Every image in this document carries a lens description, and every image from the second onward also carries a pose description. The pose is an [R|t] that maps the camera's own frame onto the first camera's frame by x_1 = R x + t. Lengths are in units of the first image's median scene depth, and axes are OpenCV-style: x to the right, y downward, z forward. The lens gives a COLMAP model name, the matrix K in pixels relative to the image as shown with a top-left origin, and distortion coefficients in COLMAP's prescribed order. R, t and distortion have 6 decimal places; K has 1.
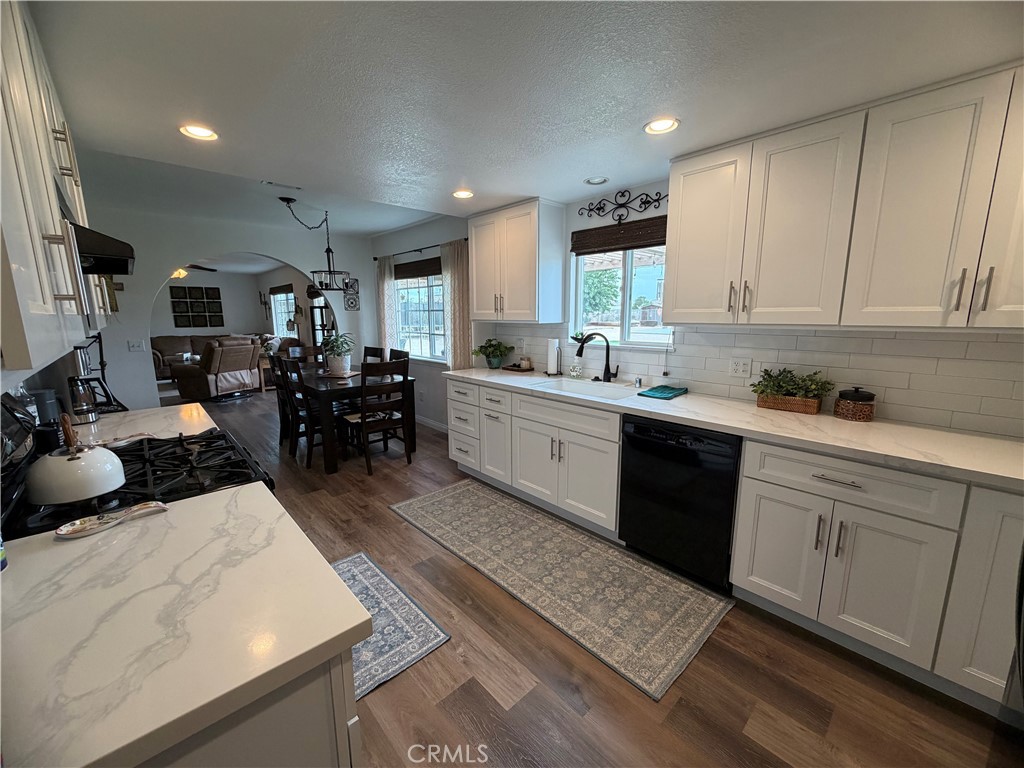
lens RADIAL K [[408.2, 0, 510.8], [0, 408.2, 384.7], [0, 0, 1]] dist [0.000241, -0.000074]
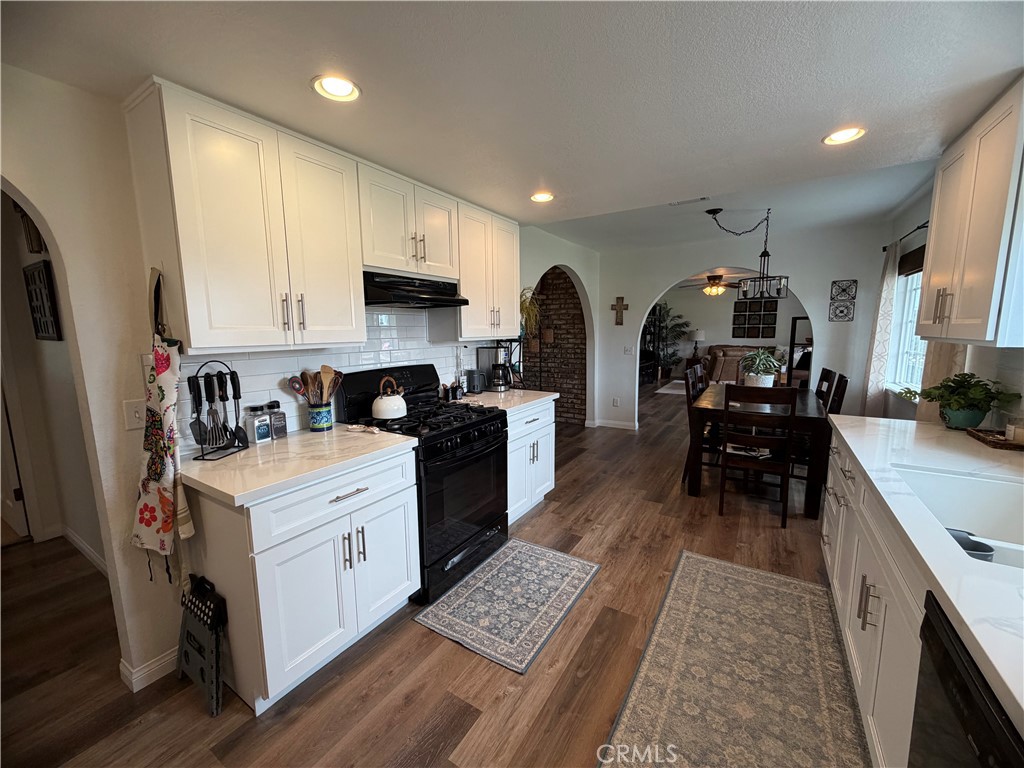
lens RADIAL K [[408.2, 0, 510.8], [0, 408.2, 384.7], [0, 0, 1]] dist [0.000241, -0.000074]
pose [[0.255222, 0.133135, -0.957672, 0.328691], [-0.158435, 0.982845, 0.094411, -0.057822], [0.953813, 0.127633, 0.271937, 0.320623]]
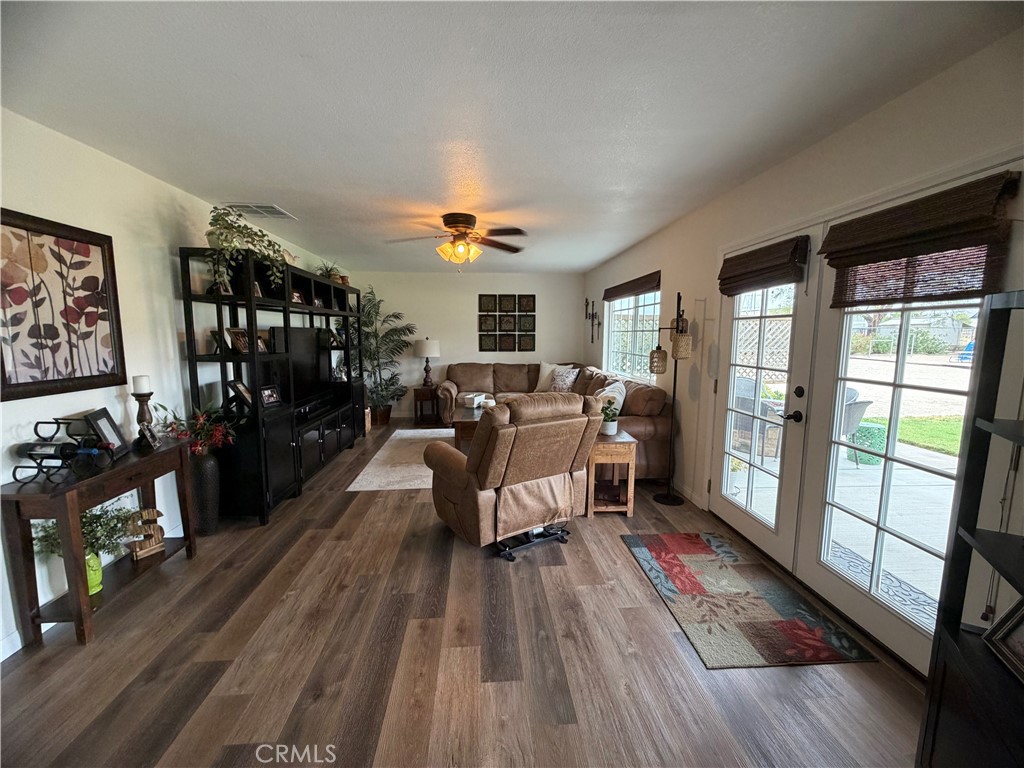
lens RADIAL K [[408.2, 0, 510.8], [0, 408.2, 384.7], [0, 0, 1]] dist [0.000241, -0.000074]
pose [[0.779488, 0.083296, -0.620855, -0.861788], [-0.110676, 0.993841, -0.005618, -0.221832], [0.616563, 0.073092, 0.783905, 1.251254]]
